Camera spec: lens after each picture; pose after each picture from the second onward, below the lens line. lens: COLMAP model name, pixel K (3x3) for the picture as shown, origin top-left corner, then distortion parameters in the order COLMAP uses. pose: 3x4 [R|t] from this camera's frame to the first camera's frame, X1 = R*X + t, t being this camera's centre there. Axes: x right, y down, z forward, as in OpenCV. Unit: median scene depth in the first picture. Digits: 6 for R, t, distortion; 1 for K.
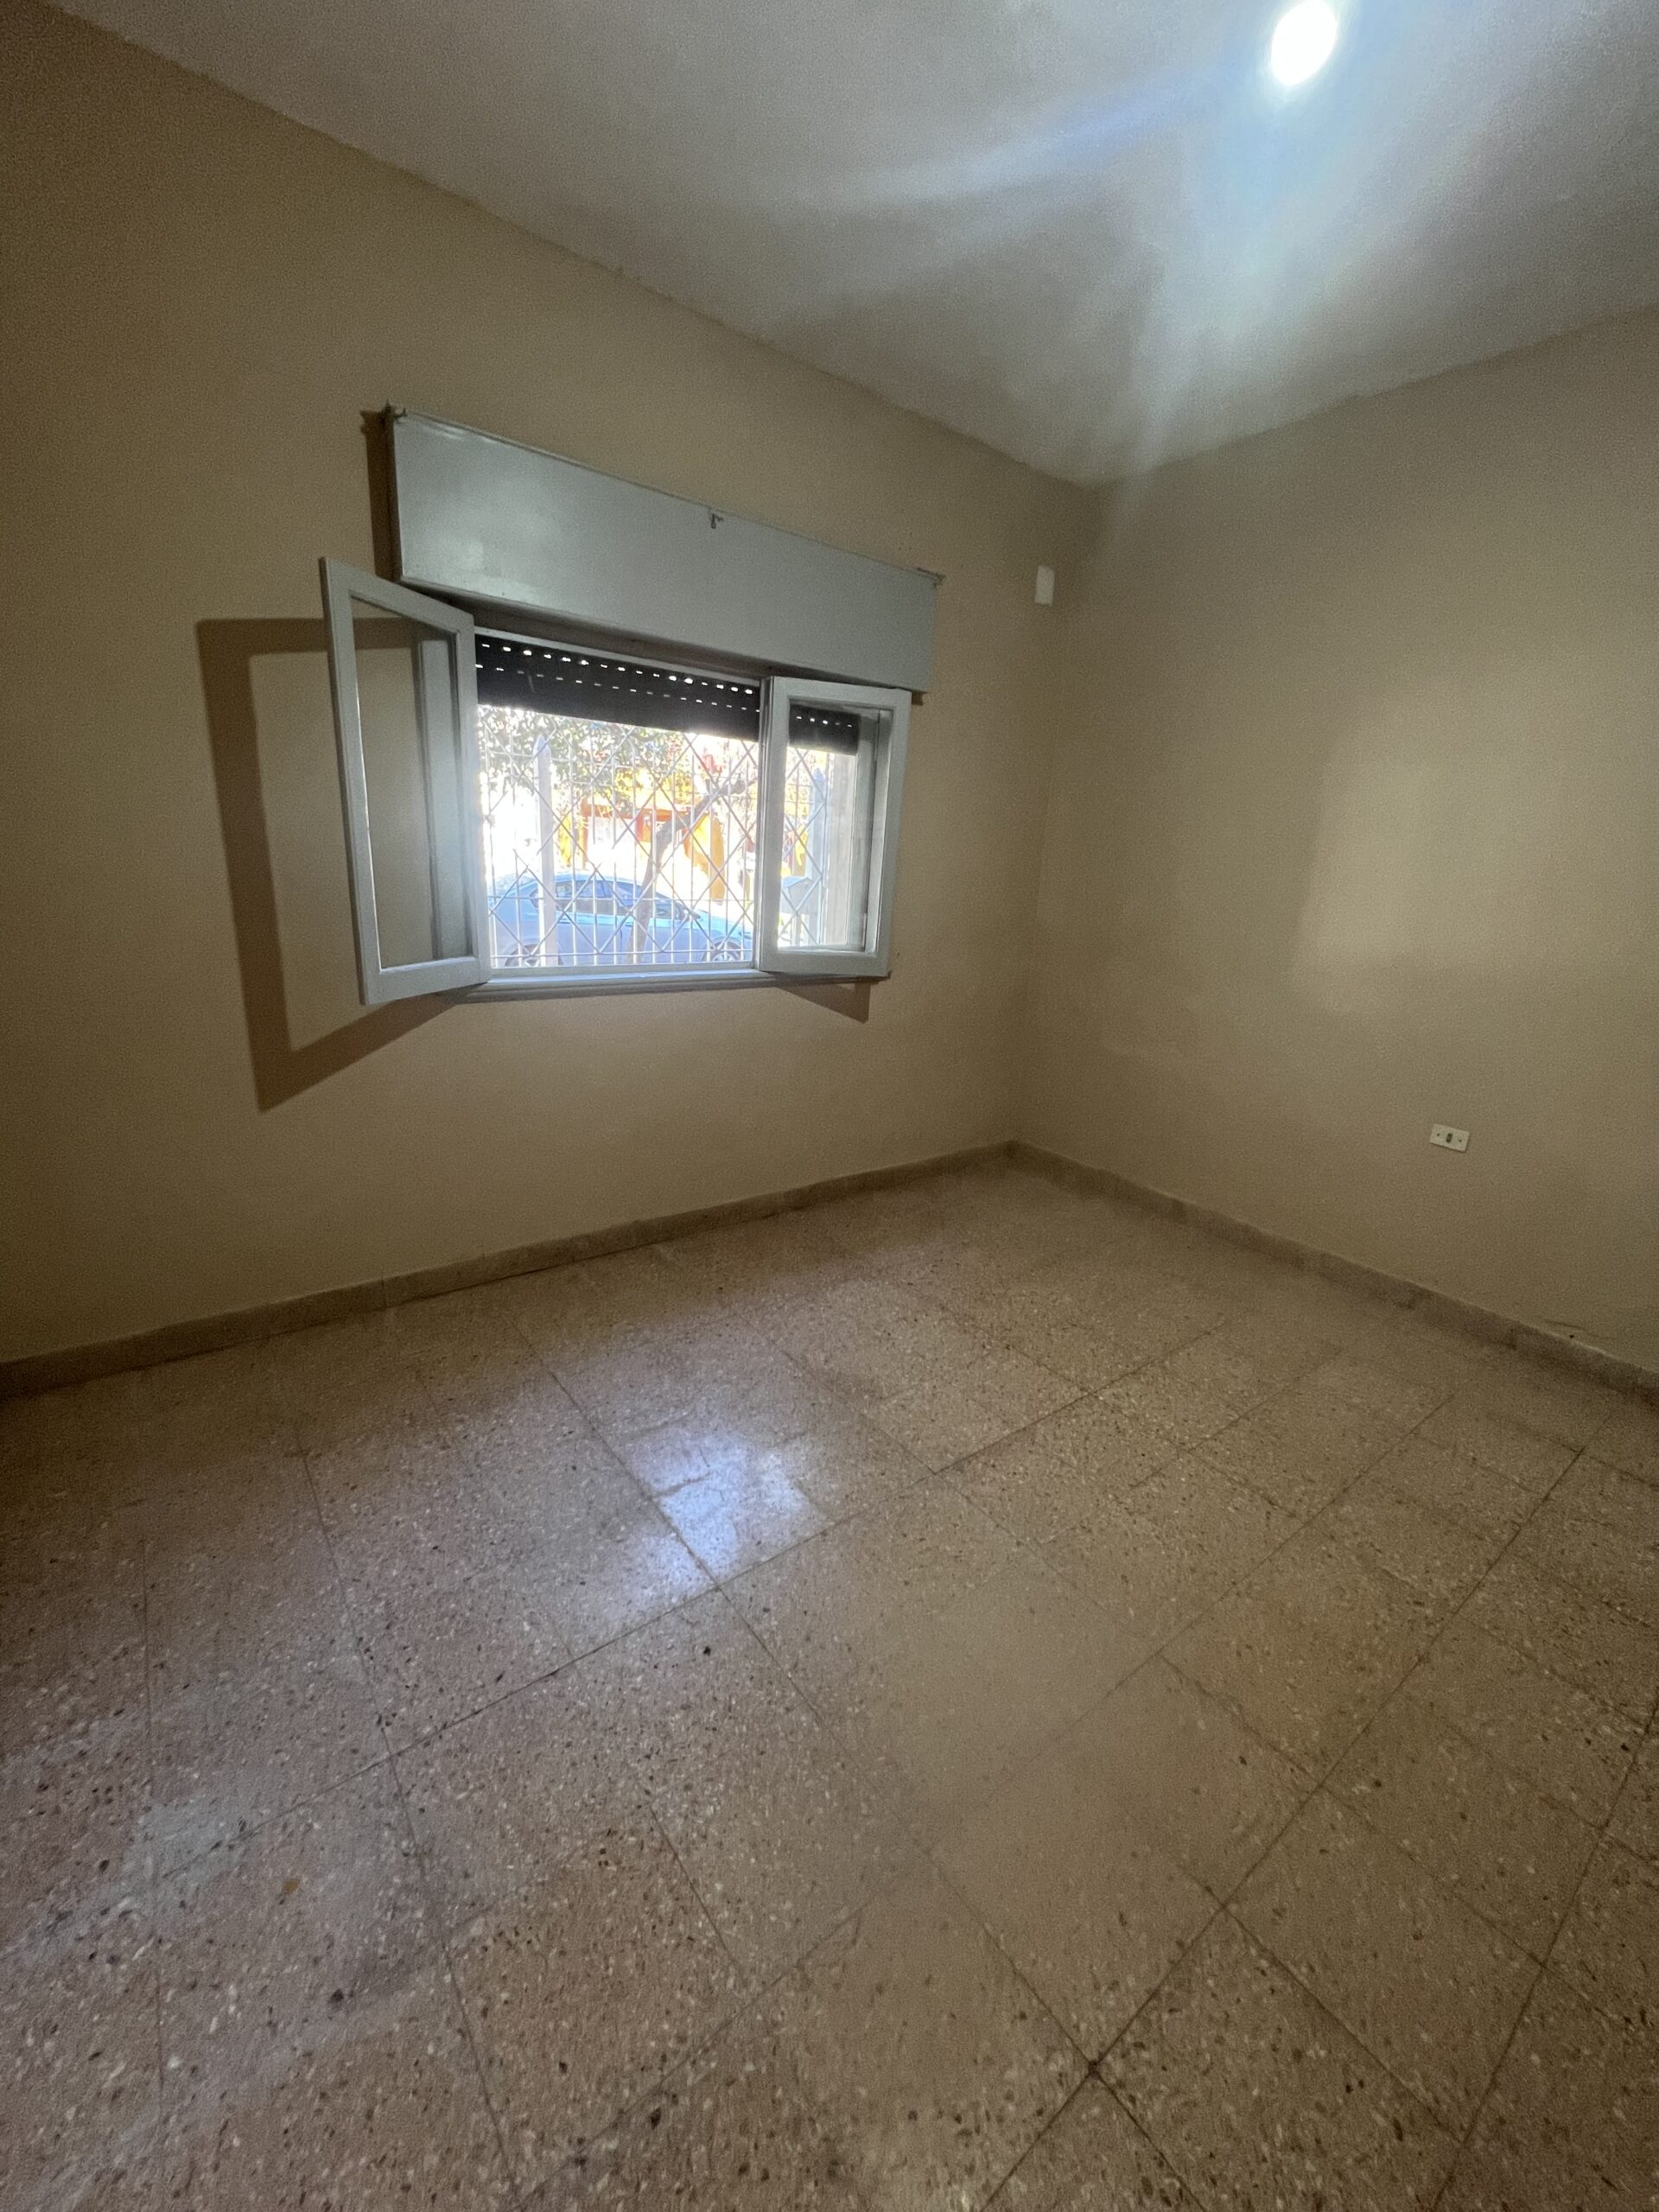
lens RADIAL K [[886.4, 0, 832.3], [0, 886.4, 1099.2], [0, 0, 1]] dist [-0.000033, 0.000190]
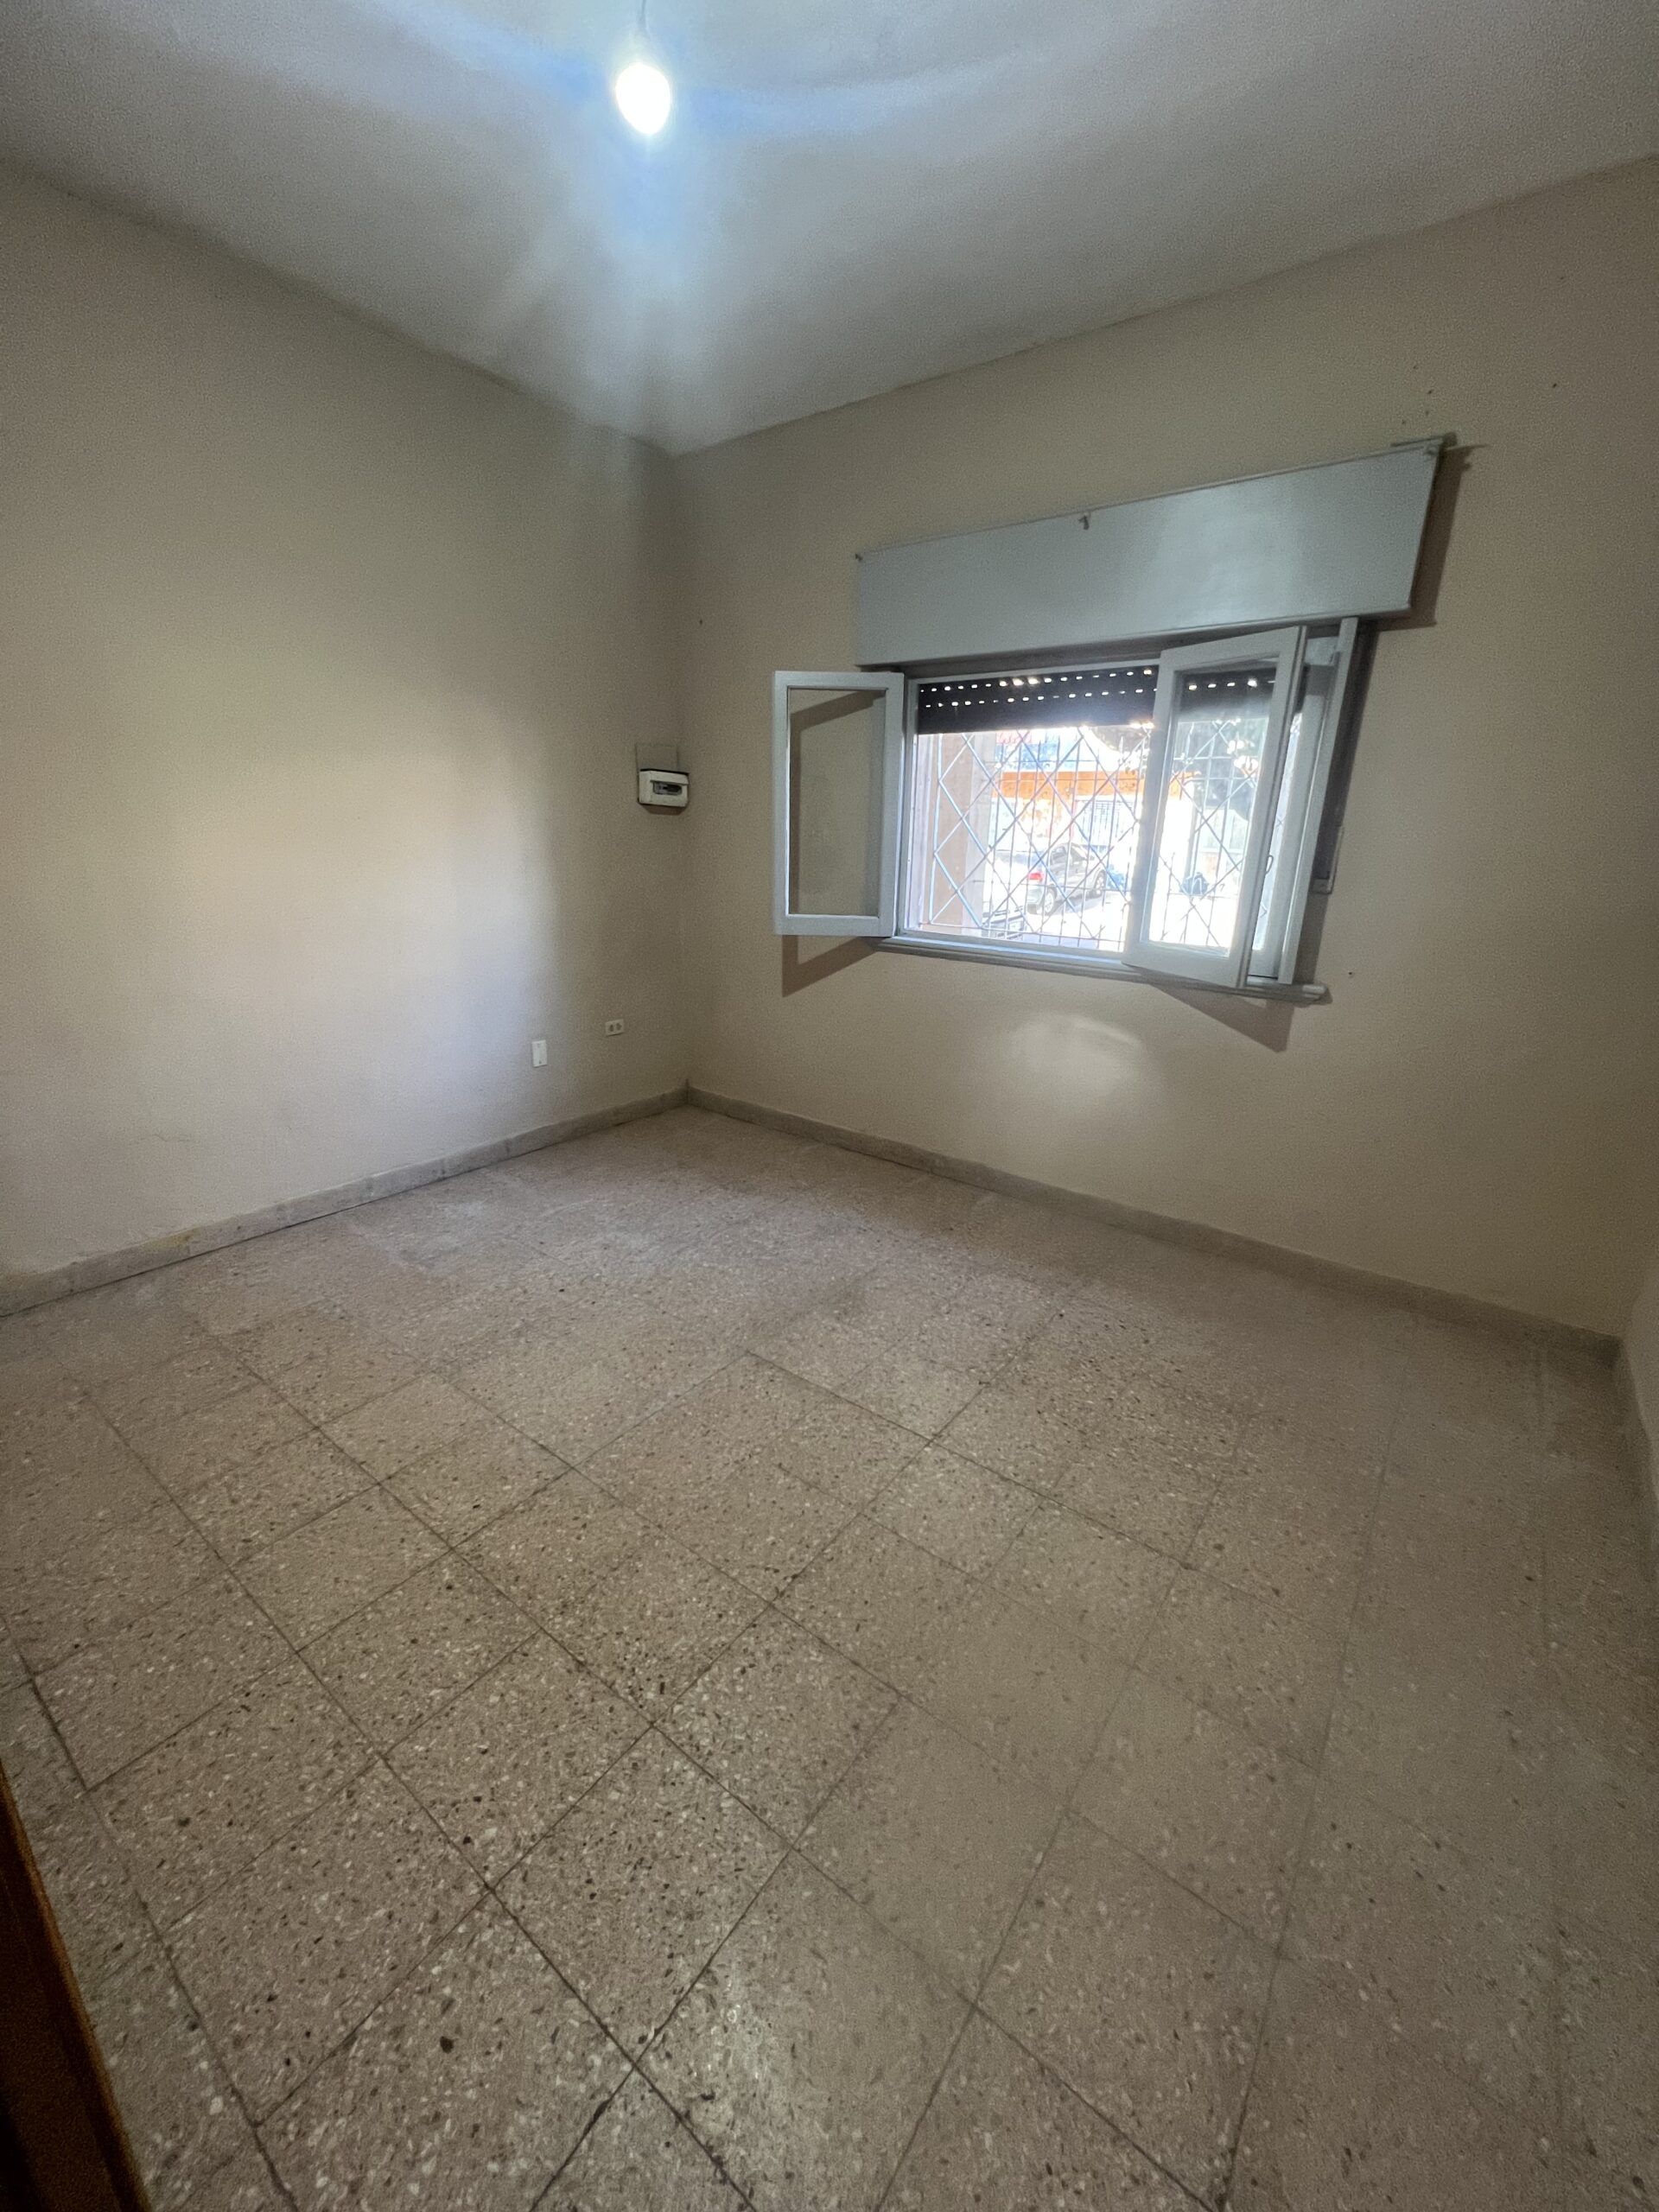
lens RADIAL K [[880.1, 0, 829.5], [0, 880.1, 1106.0], [0, 0, 1]] dist [-0.001290, 0.000674]
pose [[0.266345, 0.248203, -0.931373, 1.079669], [-0.267086, 0.947445, 0.176107, -0.115422], [0.926134, 0.201852, 0.318639, 0.618348]]
